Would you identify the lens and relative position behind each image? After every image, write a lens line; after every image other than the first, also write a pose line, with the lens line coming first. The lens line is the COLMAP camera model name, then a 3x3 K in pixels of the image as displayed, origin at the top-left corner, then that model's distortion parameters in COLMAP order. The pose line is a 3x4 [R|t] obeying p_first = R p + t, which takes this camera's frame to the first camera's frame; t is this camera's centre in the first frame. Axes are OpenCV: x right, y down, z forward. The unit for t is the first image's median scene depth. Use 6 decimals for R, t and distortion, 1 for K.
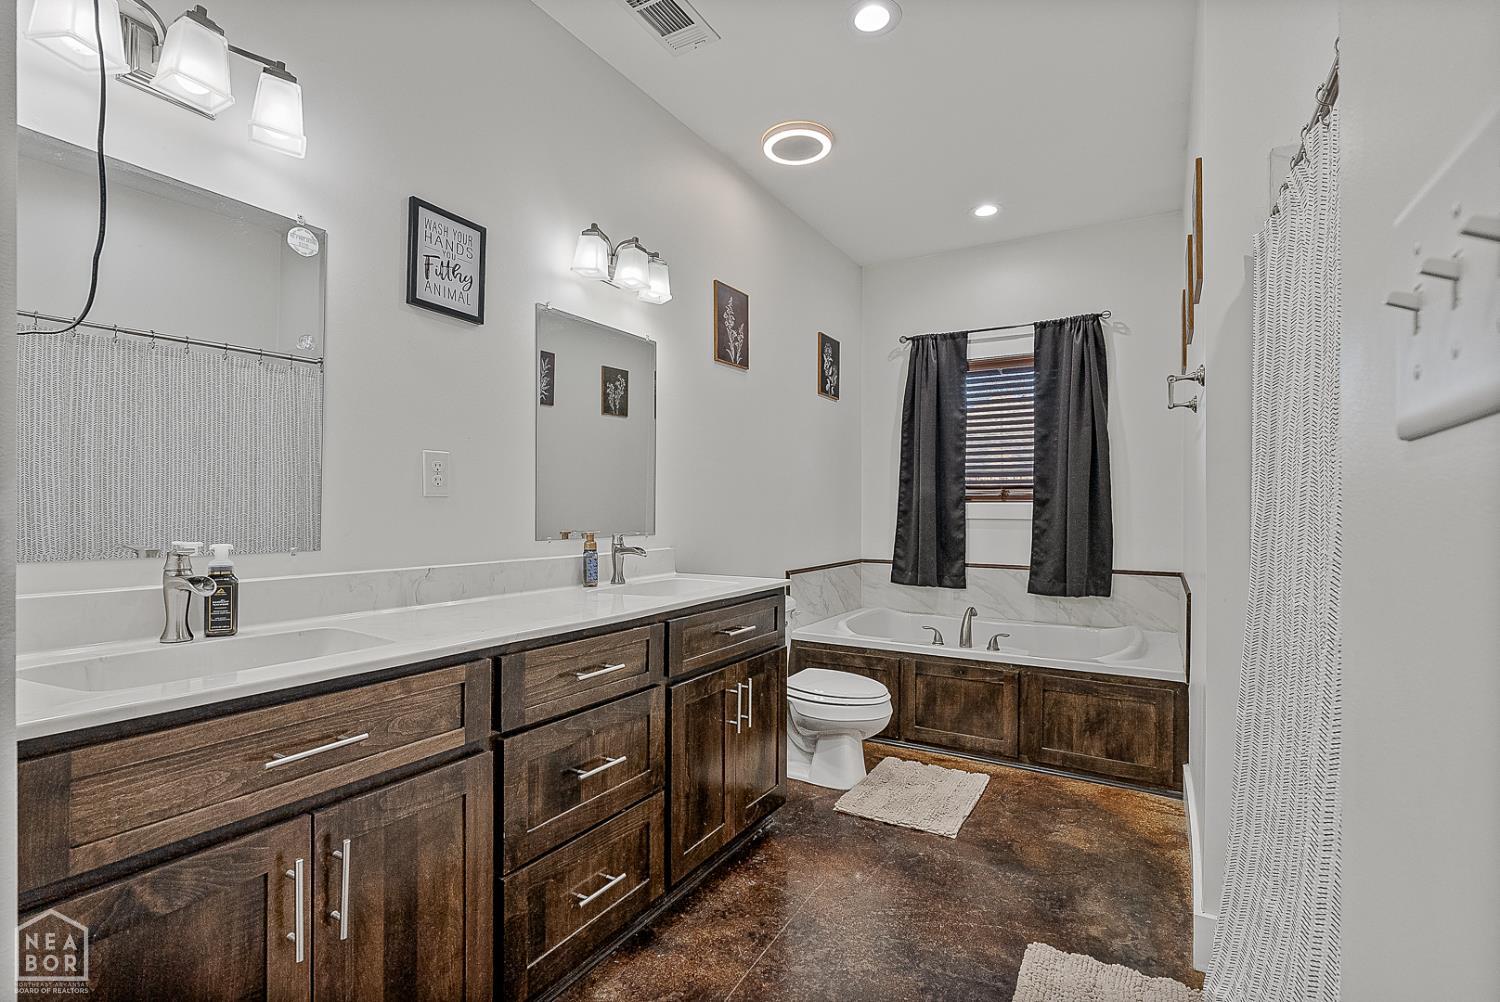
lens RADIAL K [[692.7, 0, 730.2], [0, 692.7, 509.2], [0, 0, 1]] dist [-0.000777, 0.000031]
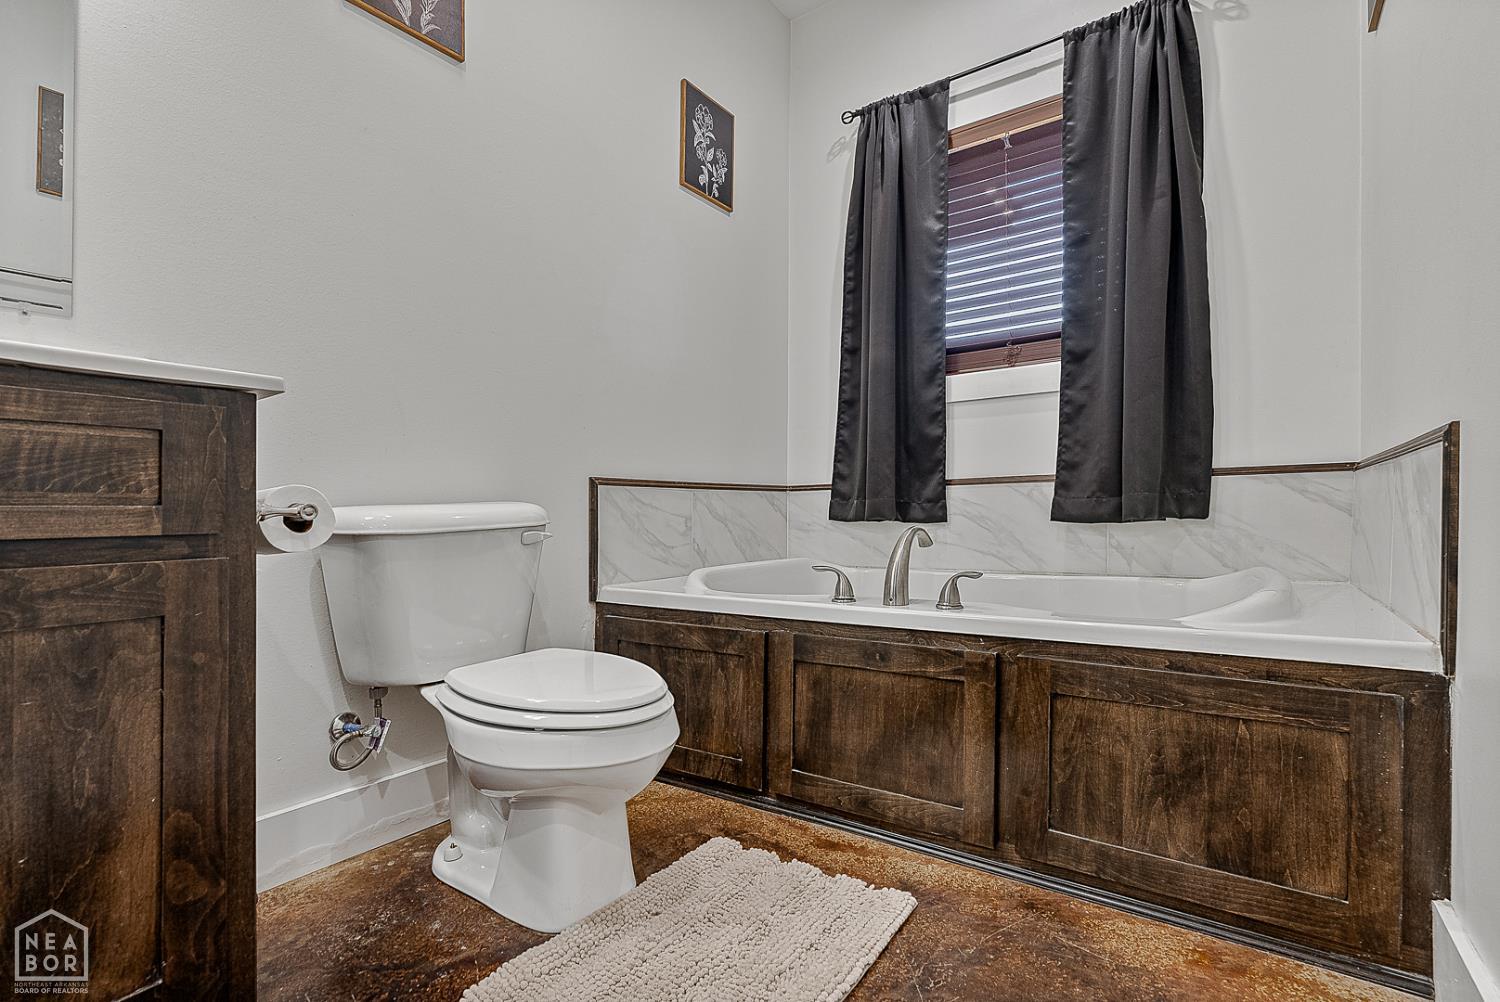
lens RADIAL K [[695.5, 0, 751.5], [0, 695.5, 535.7], [0, 0, 1]] dist [-0.002947, 0.000489]
pose [[0.997898, -0.012718, -0.063538, 0.233026], [0.014420, 0.999548, 0.026397, 0.117836], [0.063173, -0.027257, 0.997630, 0.444819]]
